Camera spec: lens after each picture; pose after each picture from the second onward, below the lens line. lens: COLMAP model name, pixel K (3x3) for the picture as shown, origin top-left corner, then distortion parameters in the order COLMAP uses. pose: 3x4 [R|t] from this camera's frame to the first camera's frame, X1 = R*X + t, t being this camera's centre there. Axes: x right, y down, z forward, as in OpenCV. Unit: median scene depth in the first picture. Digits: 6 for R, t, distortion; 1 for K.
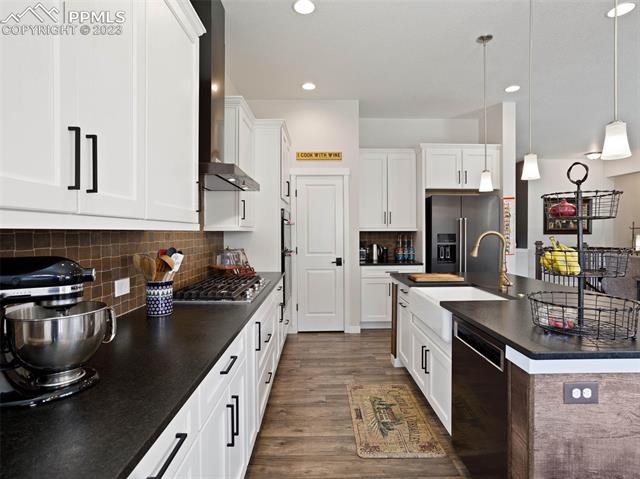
lens RADIAL K [[344.5, 0, 321.2], [0, 344.5, 235.9], [0, 0, 1]] dist [0.000379, 0.000136]
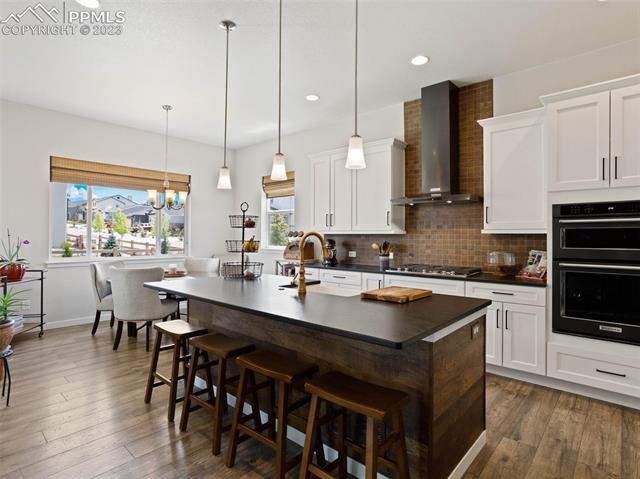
lens RADIAL K [[344.5, 0, 323.3], [0, 344.5, 237.6], [0, 0, 1]] dist [0.000379, 0.000136]
pose [[-0.669439, 0.006986, -0.742834, 0.822851], [-0.004161, 0.999905, 0.013154, -0.012120], [0.742856, 0.011897, -0.669346, 1.140659]]
